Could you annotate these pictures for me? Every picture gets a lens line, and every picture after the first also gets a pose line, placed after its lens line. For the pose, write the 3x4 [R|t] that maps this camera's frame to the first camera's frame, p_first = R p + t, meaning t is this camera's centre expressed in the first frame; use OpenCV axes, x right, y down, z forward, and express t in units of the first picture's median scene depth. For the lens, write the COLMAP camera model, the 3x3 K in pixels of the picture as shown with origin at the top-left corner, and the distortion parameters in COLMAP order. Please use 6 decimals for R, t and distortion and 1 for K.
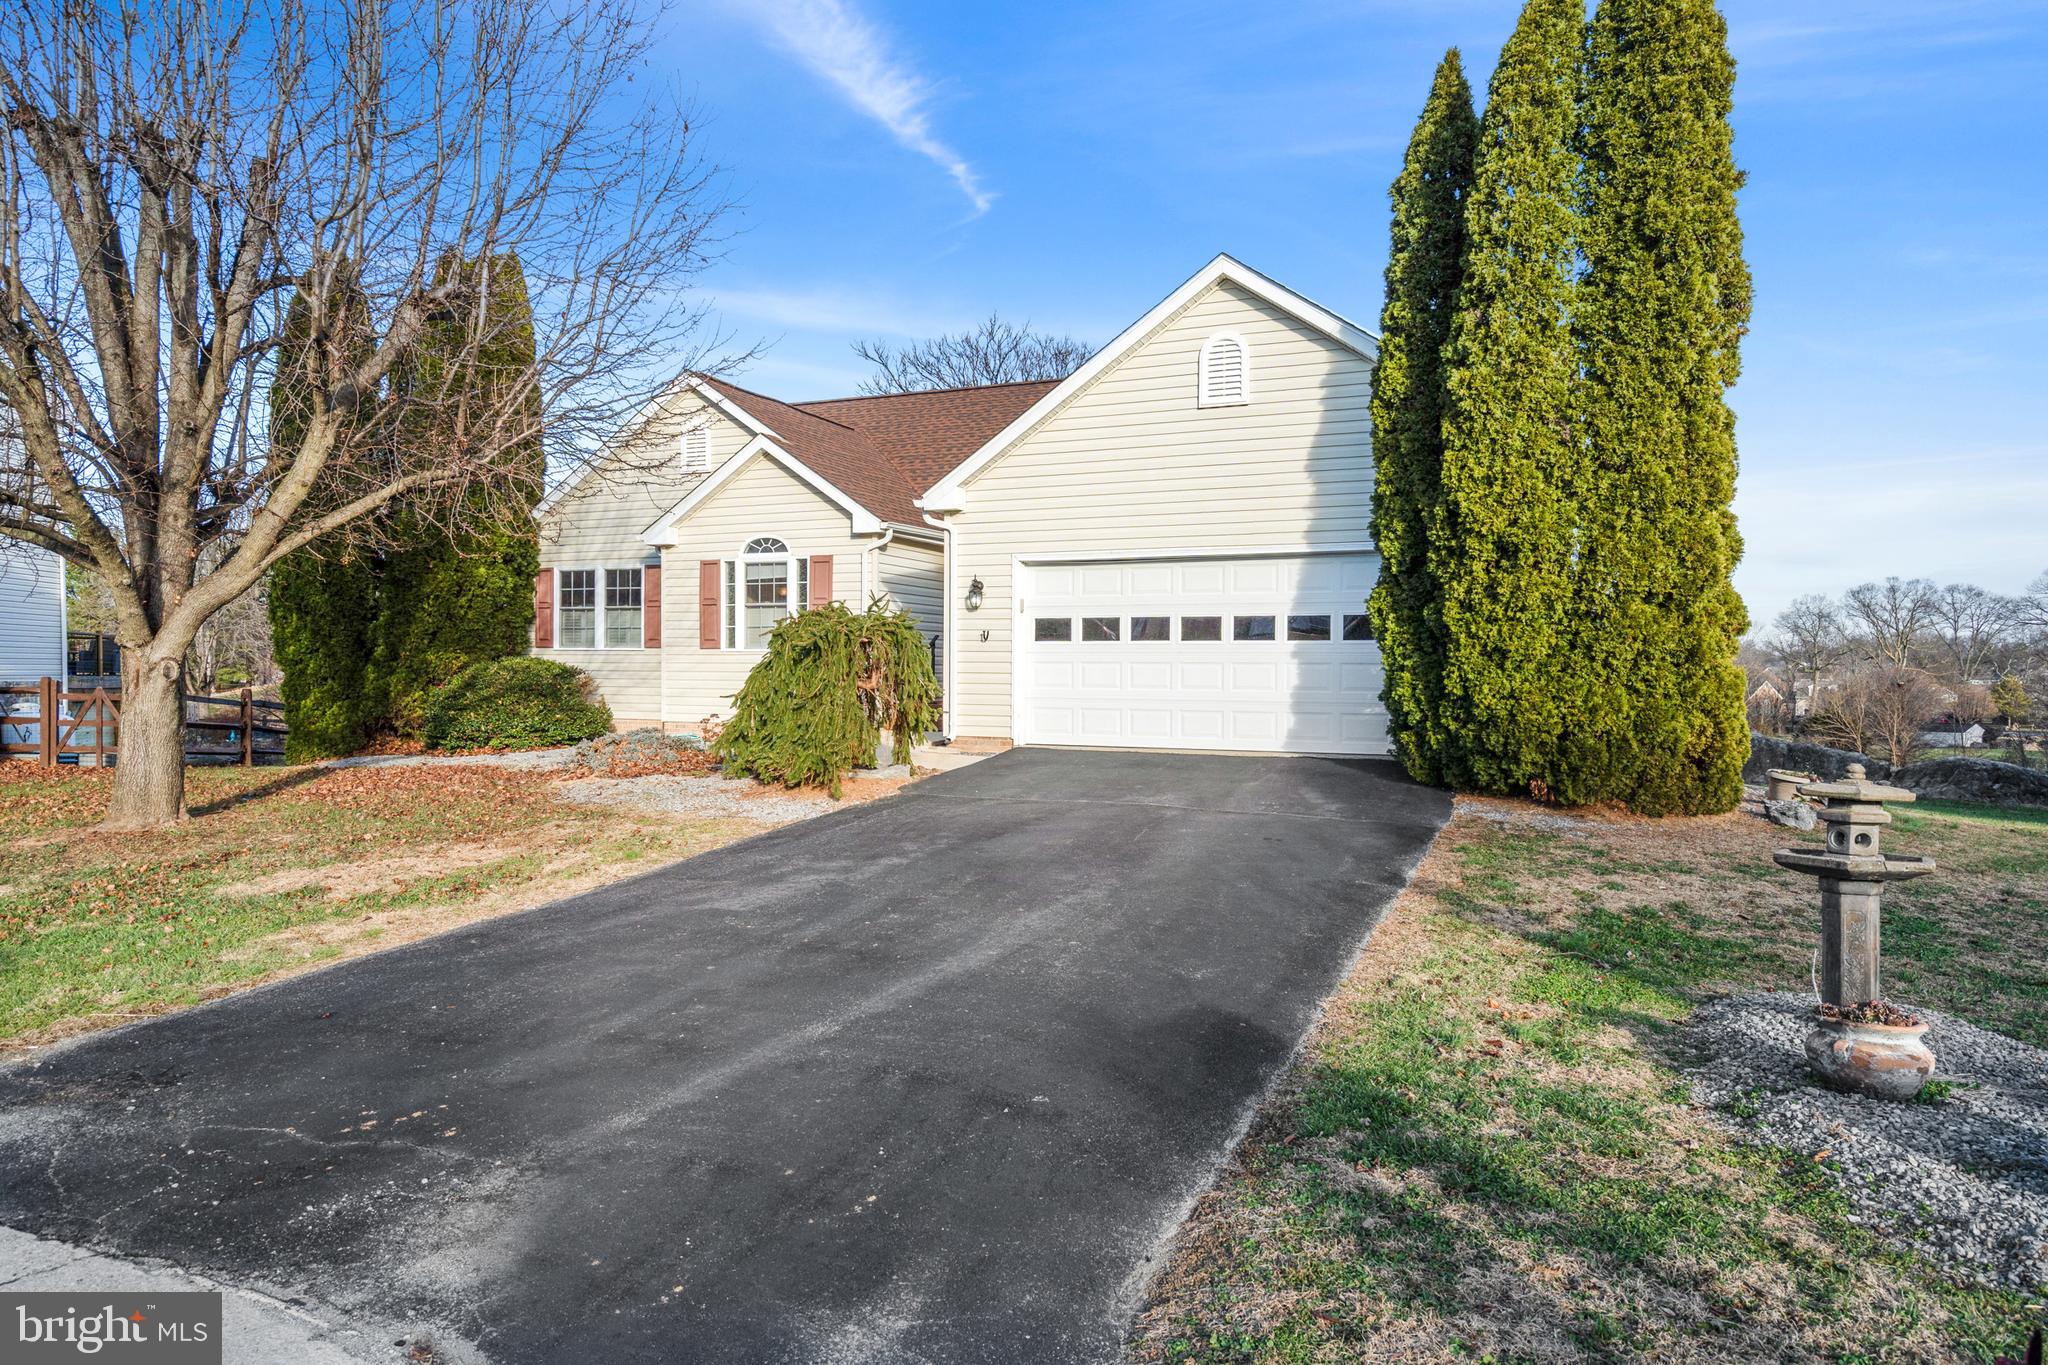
lens RADIAL K [[1234.2, 0, 1016.5], [0, 1234.2, 691.1], [0, 0, 1]] dist [0.005700, -0.001724]
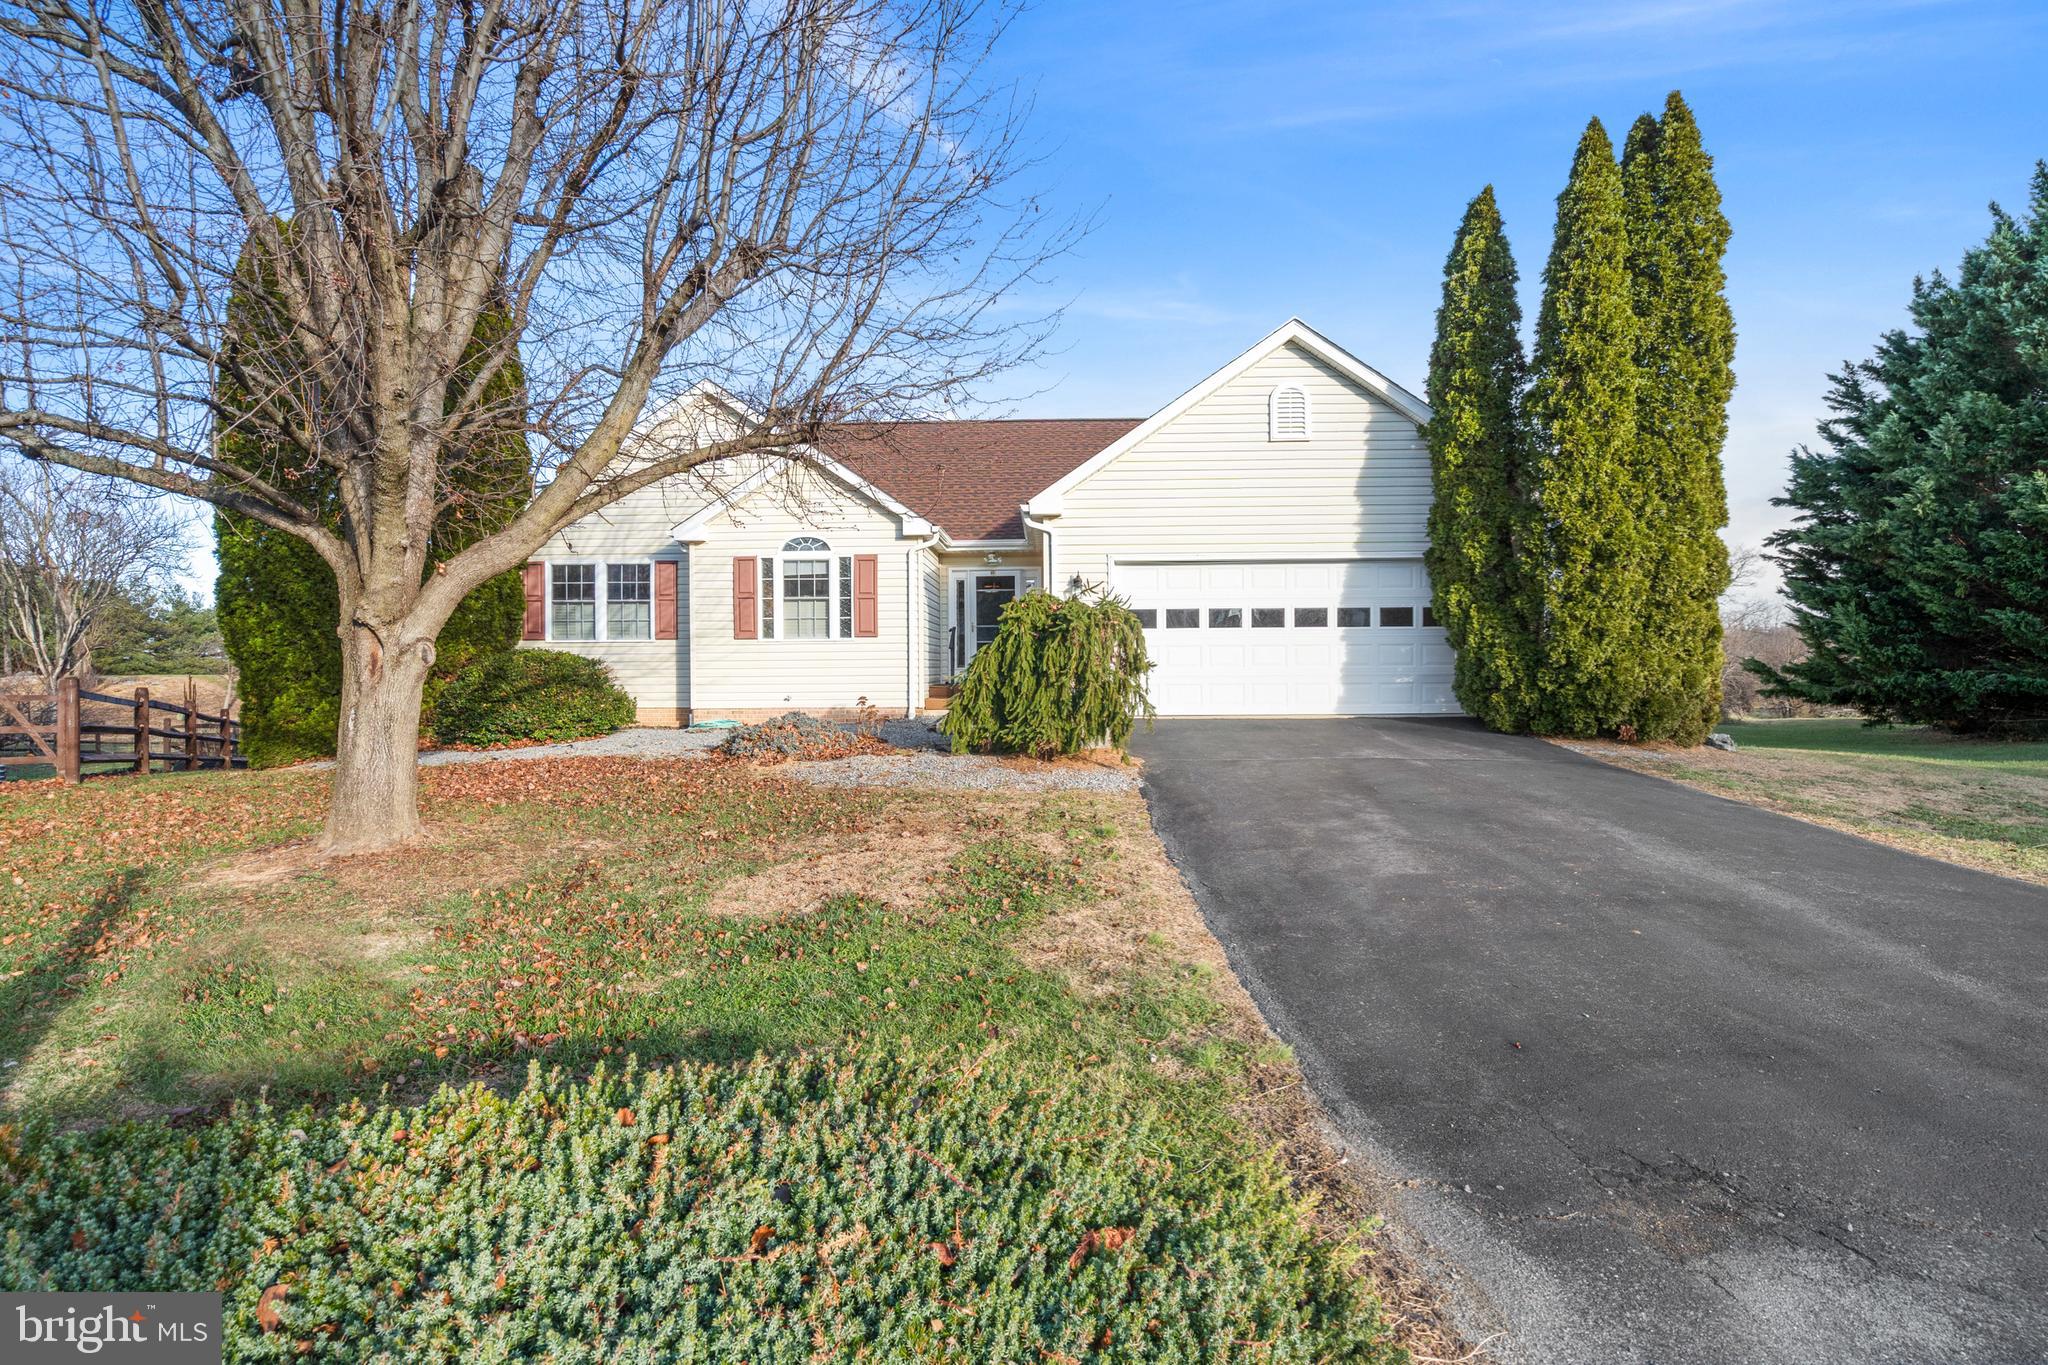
lens RADIAL K [[931.2, 0, 1025.8], [0, 931.2, 666.3], [0, 0, 1]] dist [-0.000657, -0.000186]
pose [[0.931407, -0.012960, 0.363750, -0.434375], [0.019191, 0.999724, -0.013519, 0.006563], [-0.363474, 0.019573, 0.931399, 0.220128]]
